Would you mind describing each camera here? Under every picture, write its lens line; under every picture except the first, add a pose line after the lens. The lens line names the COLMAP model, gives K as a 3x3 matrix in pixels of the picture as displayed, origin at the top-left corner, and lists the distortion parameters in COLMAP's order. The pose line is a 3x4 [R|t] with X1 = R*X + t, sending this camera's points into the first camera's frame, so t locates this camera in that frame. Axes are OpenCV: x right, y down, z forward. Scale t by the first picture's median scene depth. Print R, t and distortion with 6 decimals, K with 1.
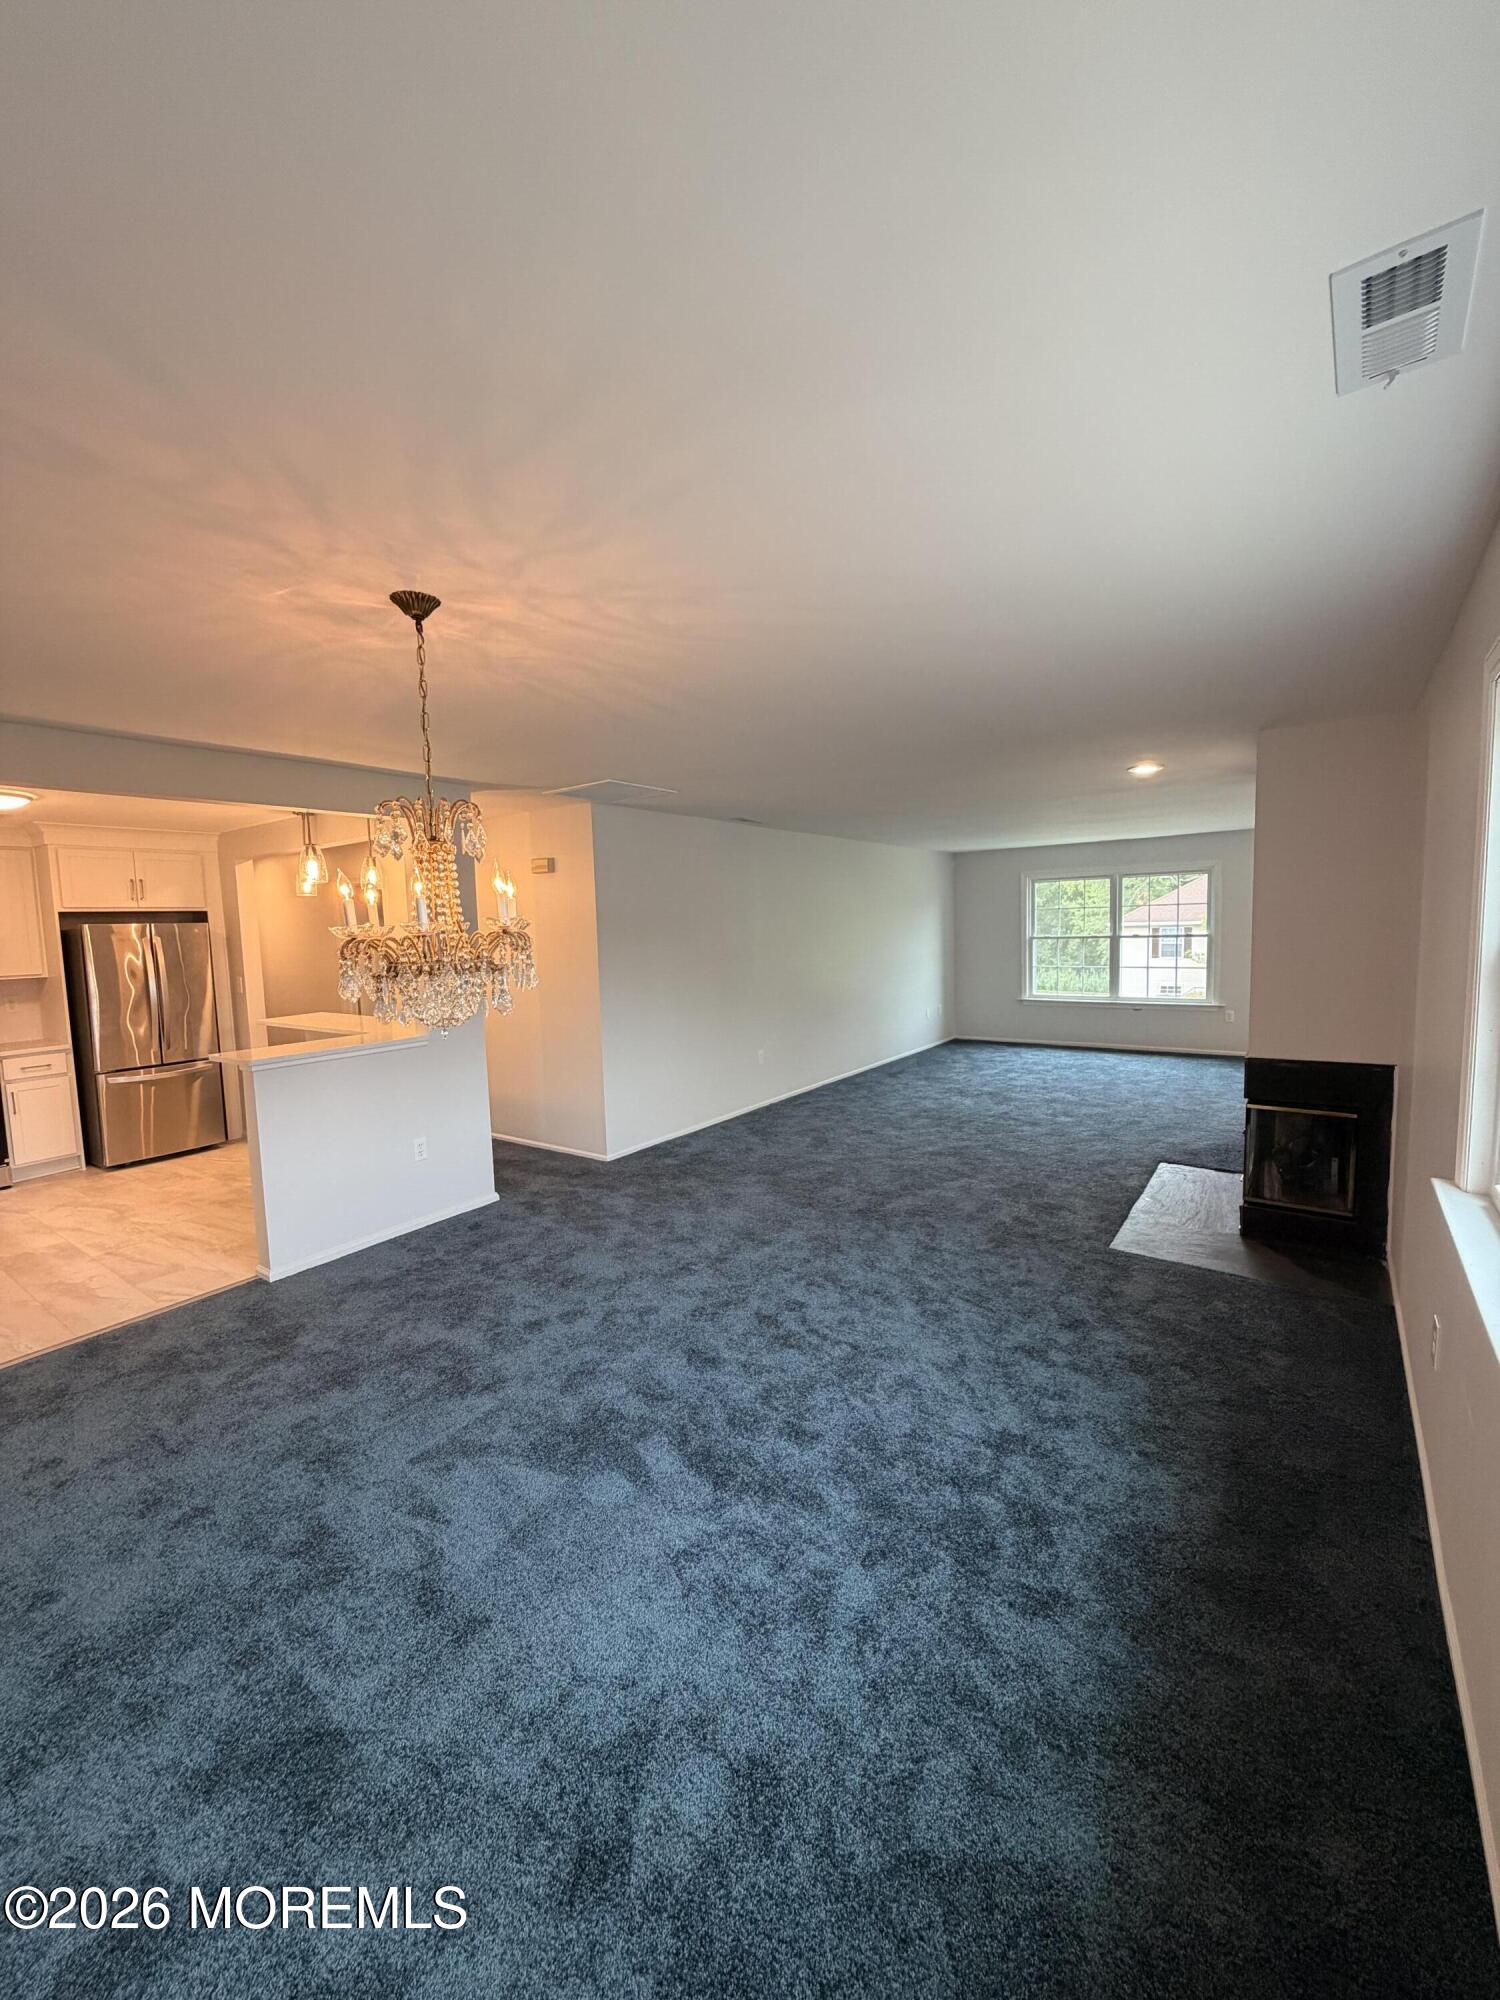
lens RADIAL K [[793.6, 0, 751.8], [0, 793.6, 996.2], [0, 0, 1]] dist [0.001949, -0.000661]
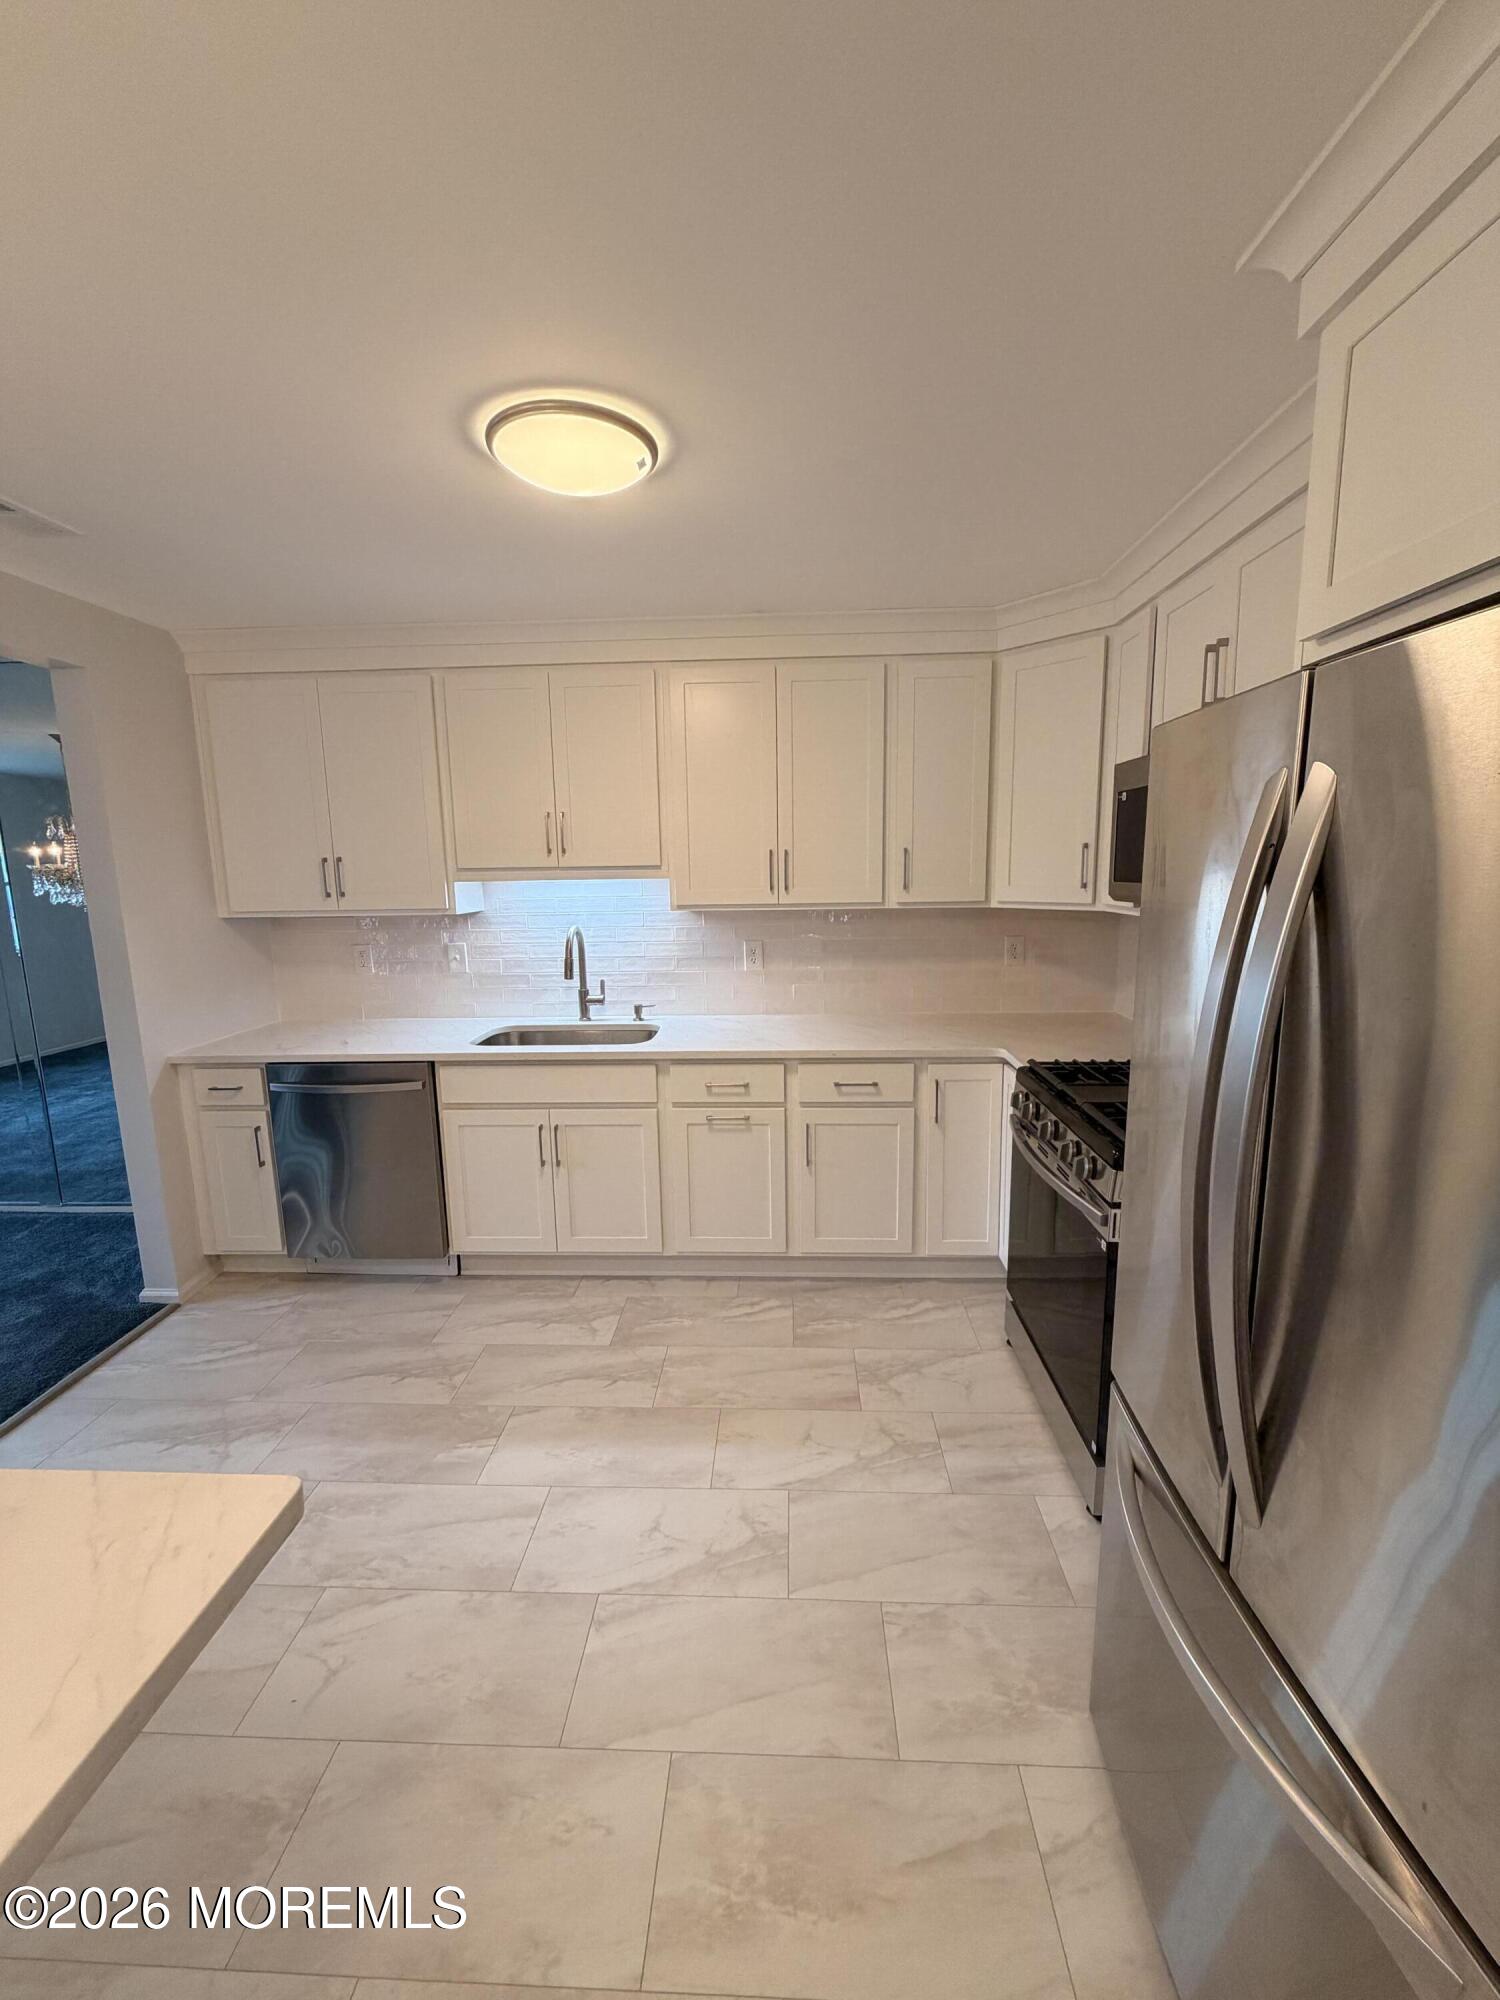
lens RADIAL K [[793.6, 0, 751.7], [0, 793.6, 990.5], [0, 0, 1]] dist [0.001949, -0.000661]
pose [[-0.835695, 0.140656, -0.530876, -0.928616], [-0.000336, 0.966516, 0.256608, -0.122770], [0.549193, 0.214624, -0.807665, 1.665997]]
